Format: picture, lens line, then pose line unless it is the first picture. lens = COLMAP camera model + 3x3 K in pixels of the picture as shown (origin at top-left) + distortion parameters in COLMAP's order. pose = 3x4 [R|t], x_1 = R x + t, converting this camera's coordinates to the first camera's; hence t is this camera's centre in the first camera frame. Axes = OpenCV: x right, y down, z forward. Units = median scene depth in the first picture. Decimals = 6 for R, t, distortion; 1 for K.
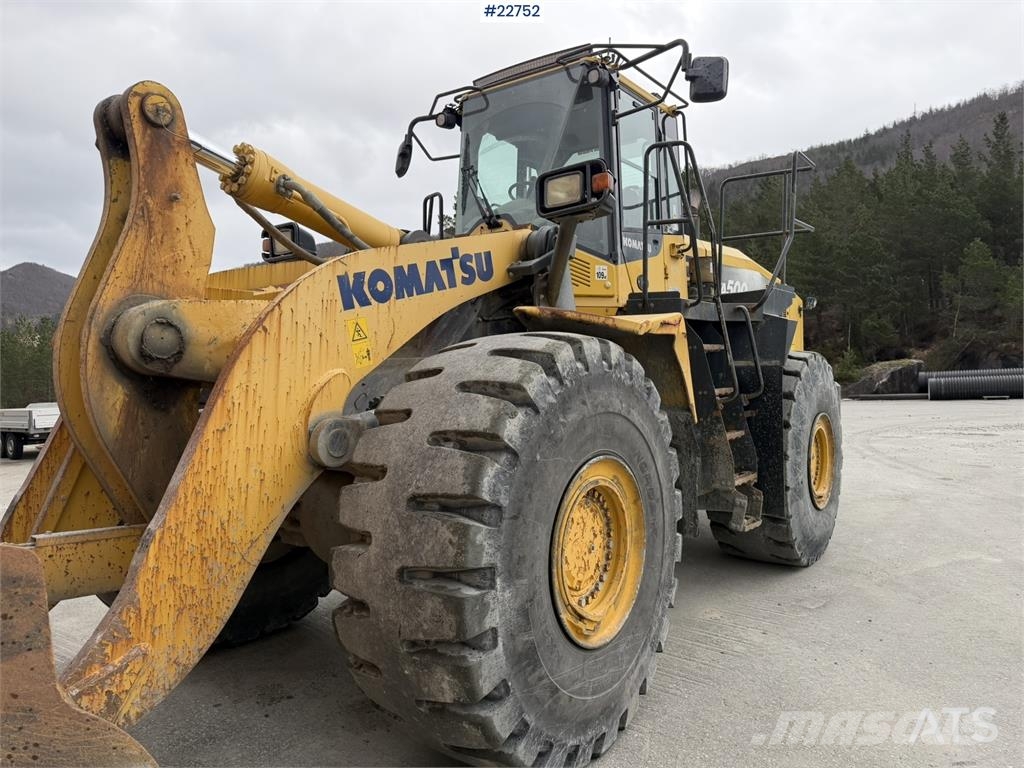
lens RADIAL K [[713.1, 0, 517.1], [0, 713.1, 385.2], [0, 0, 1]] dist [0.130713, -0.224951]
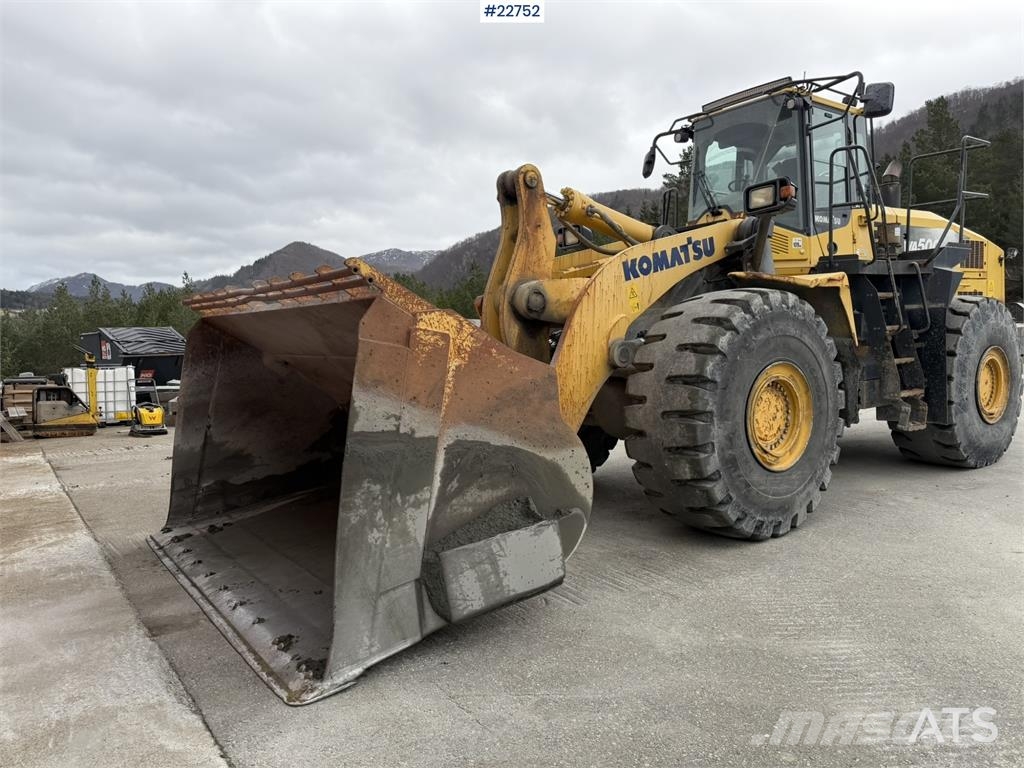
lens RADIAL K [[713.1, 0, 517.1], [0, 713.1, 385.2], [0, 0, 1]] dist [0.130713, -0.224951]
pose [[0.953189, 0.004283, -0.302343, 0.037476], [0.011978, 0.998580, 0.051908, 0.053452], [0.302136, -0.053100, 0.951785, -0.724085]]
